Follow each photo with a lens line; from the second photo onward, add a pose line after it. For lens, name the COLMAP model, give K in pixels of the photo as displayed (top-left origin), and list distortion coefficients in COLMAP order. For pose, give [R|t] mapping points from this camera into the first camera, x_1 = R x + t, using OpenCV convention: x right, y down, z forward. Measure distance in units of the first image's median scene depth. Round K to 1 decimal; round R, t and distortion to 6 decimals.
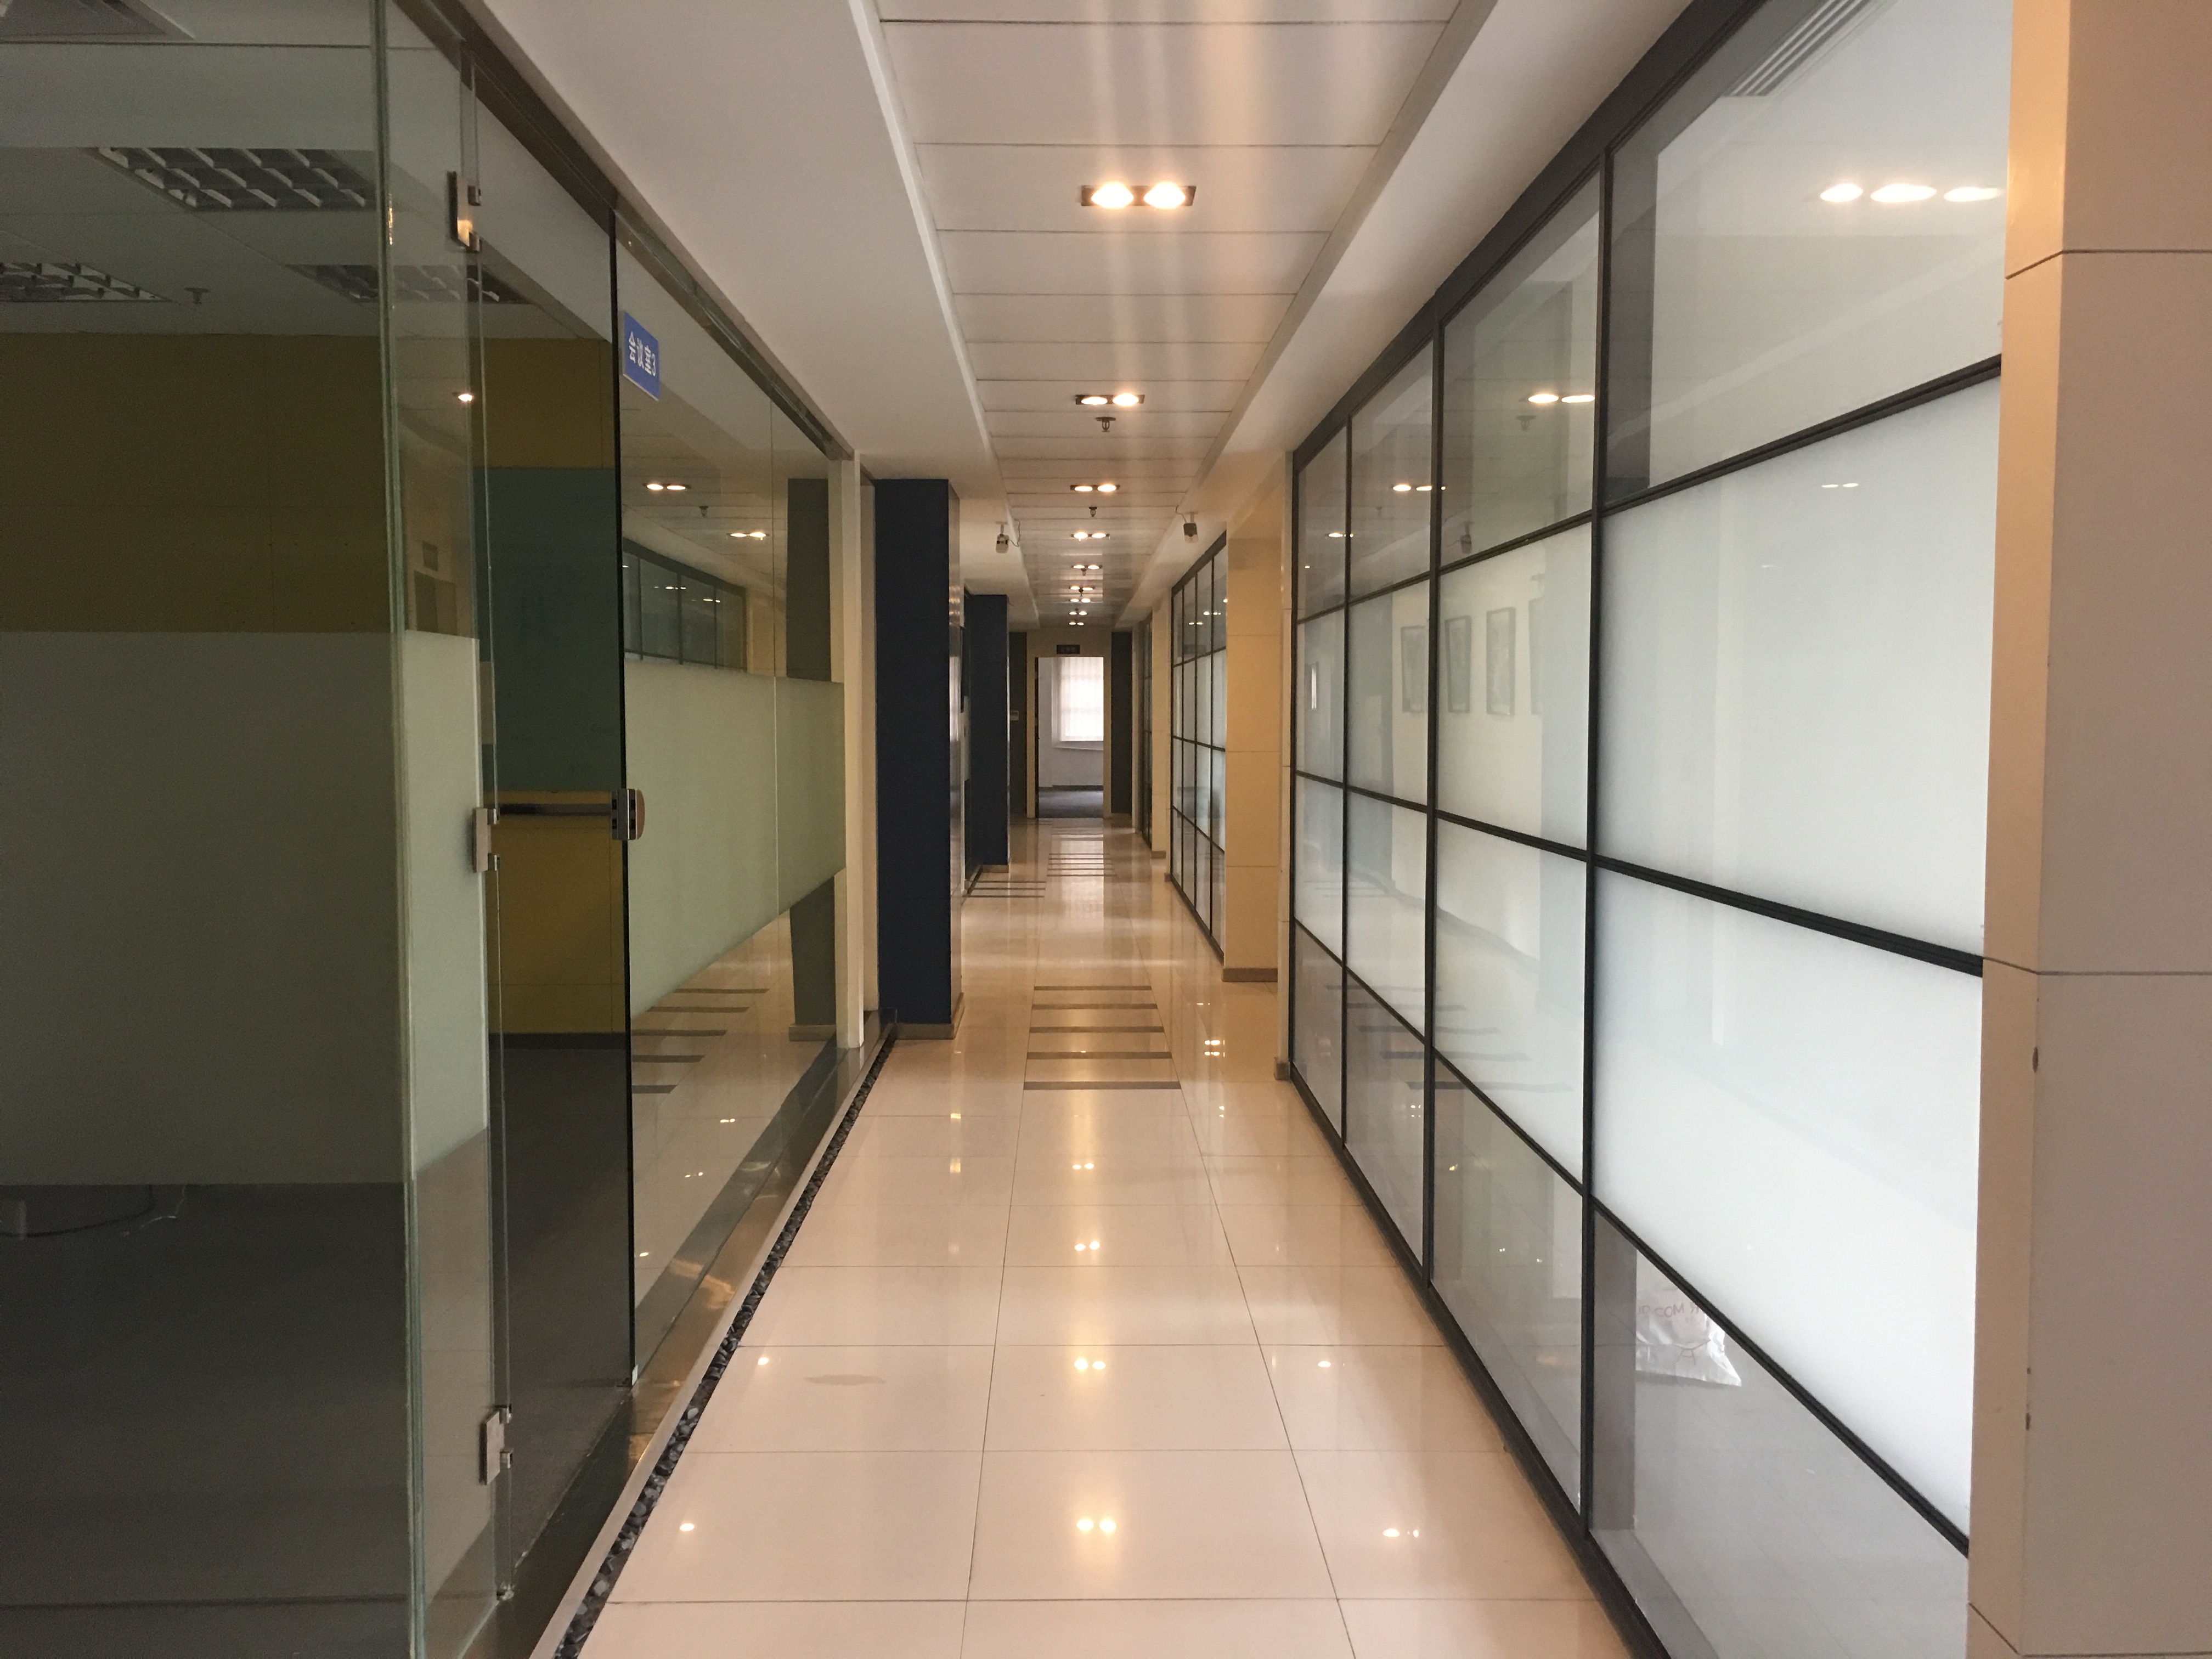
lens RADIAL K [[1857.9, 0, 1106.0], [0, 1857.9, 829.5], [0, 0, 1]] dist [-0.002249, -0.001514]
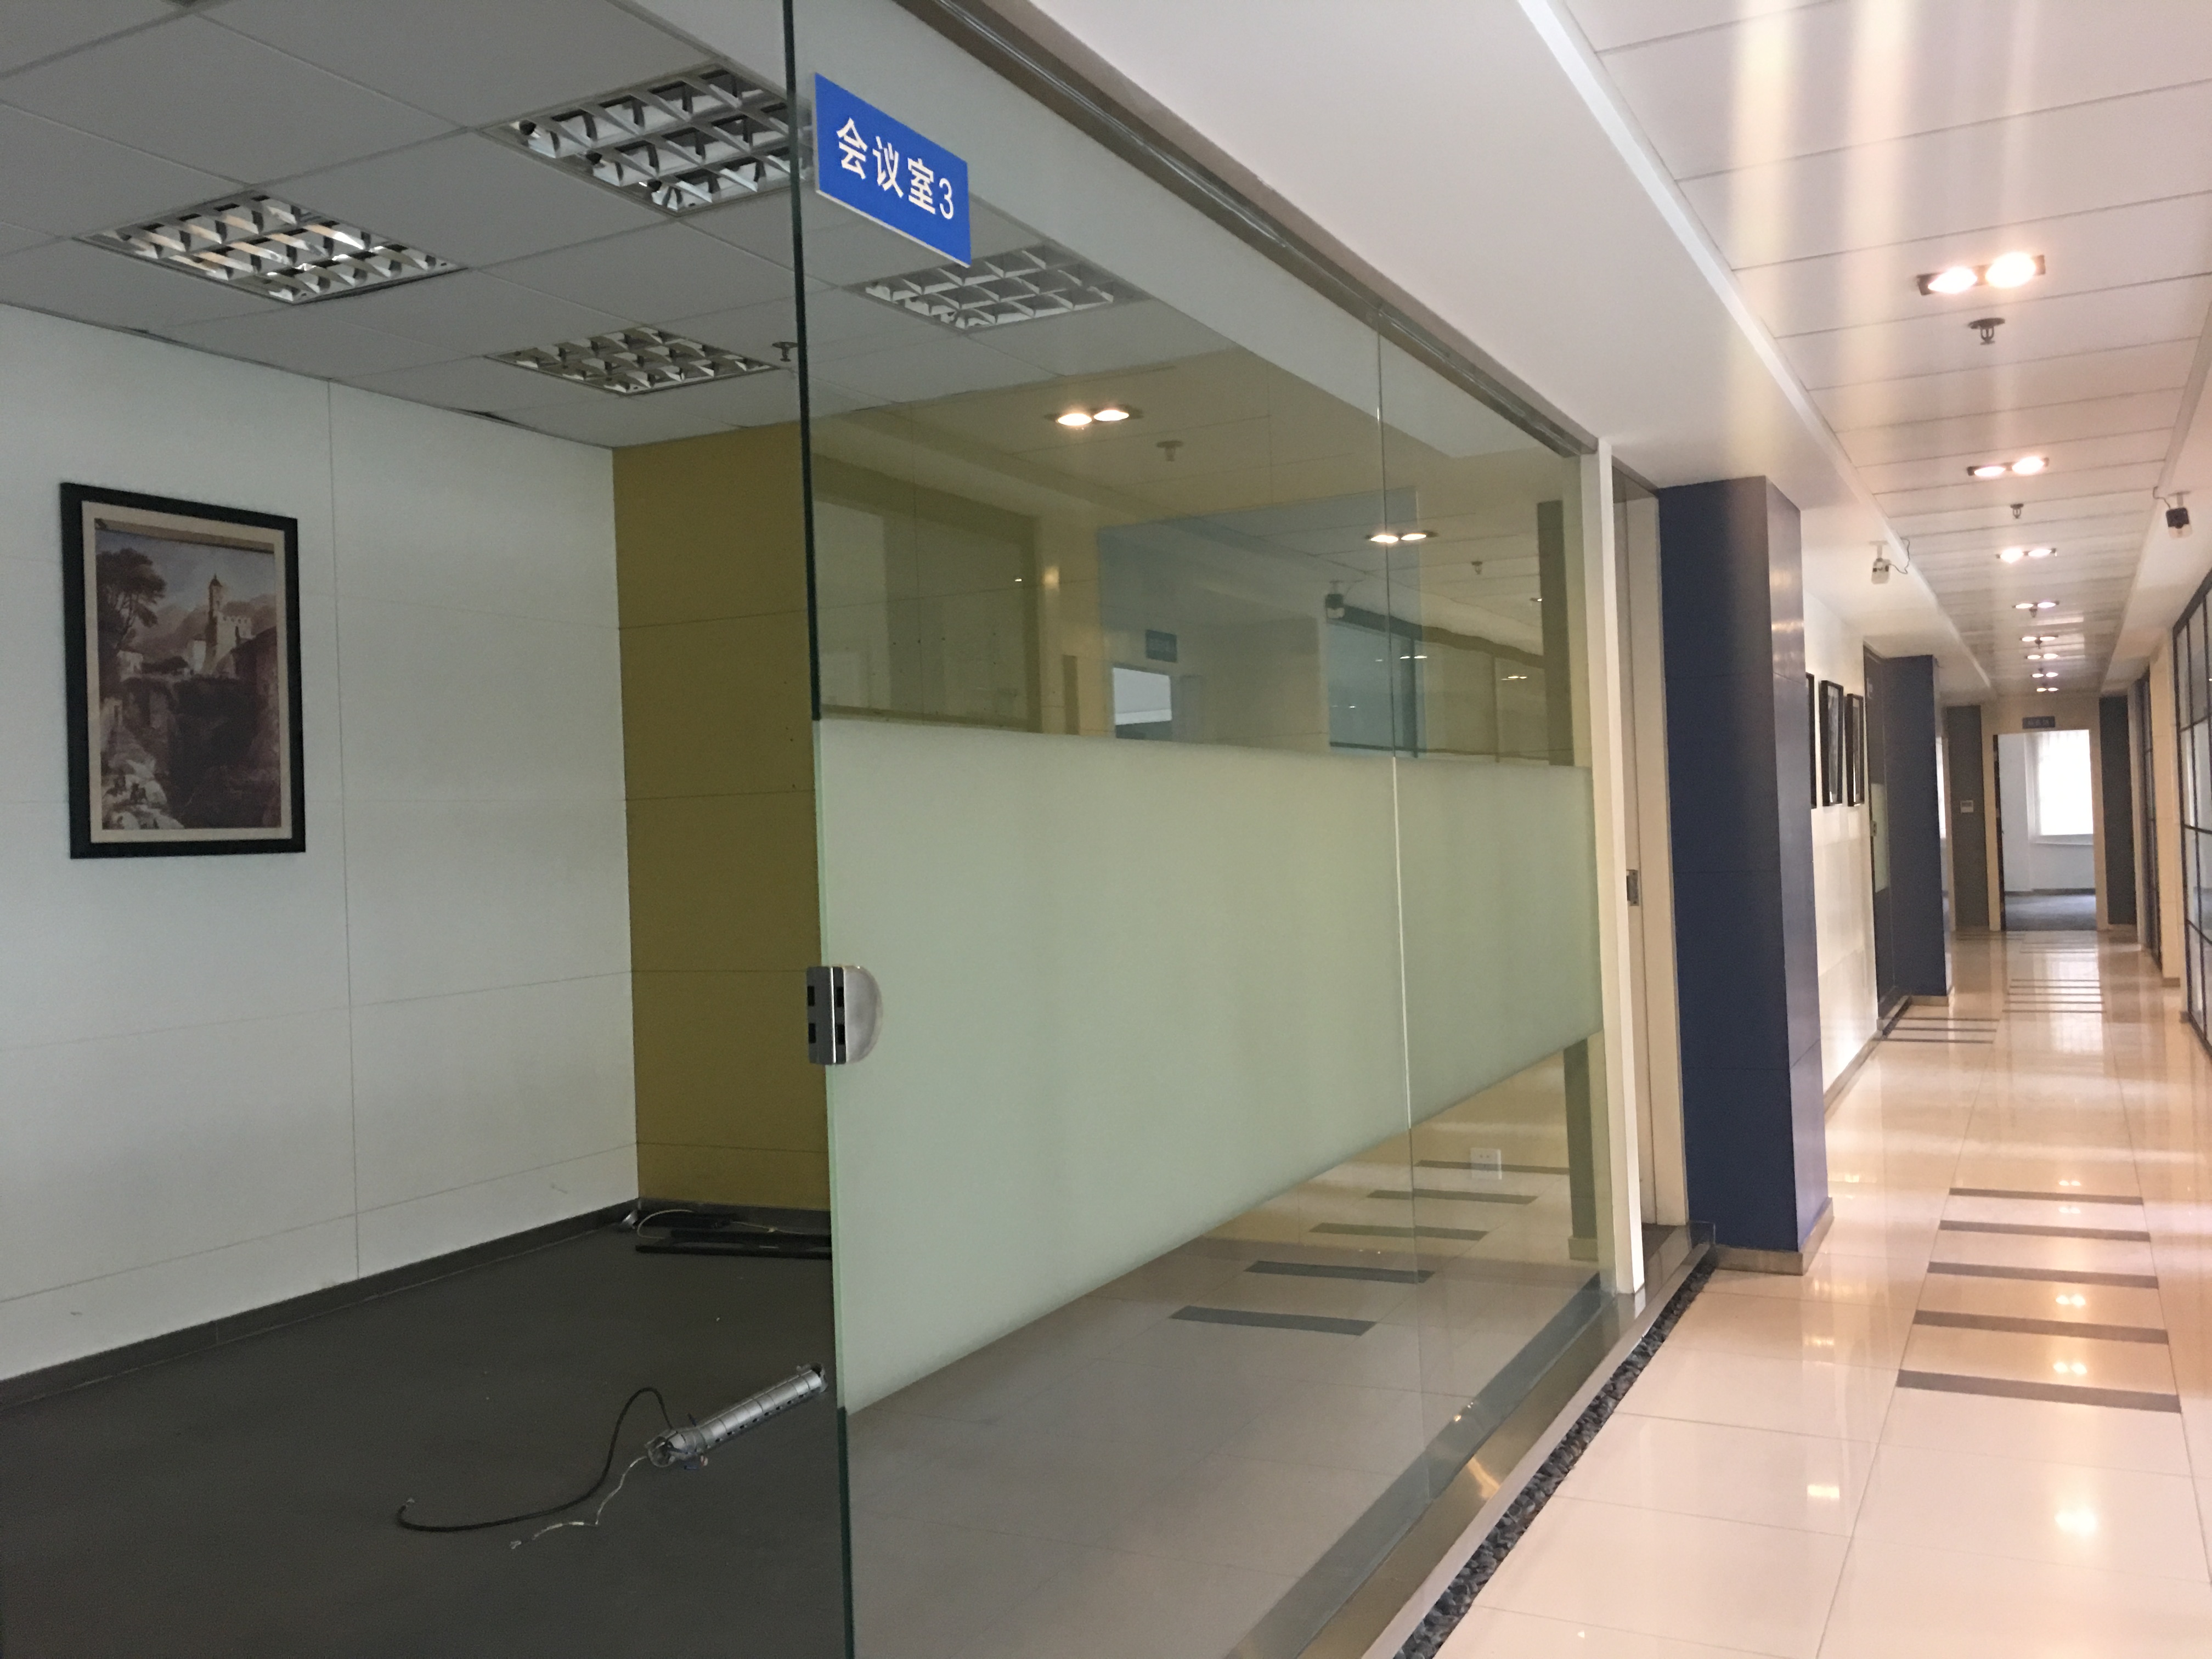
lens RADIAL K [[1805.0, 0, 1101.5], [0, 1805.0, 816.2], [0, 0, 1]] dist [0.096195, -0.151492]
pose [[0.872472, -0.040111, -0.487016, 0.016463], [0.008062, 0.997671, -0.067726, -0.007871], [0.488598, 0.055163, 0.870763, 0.160434]]
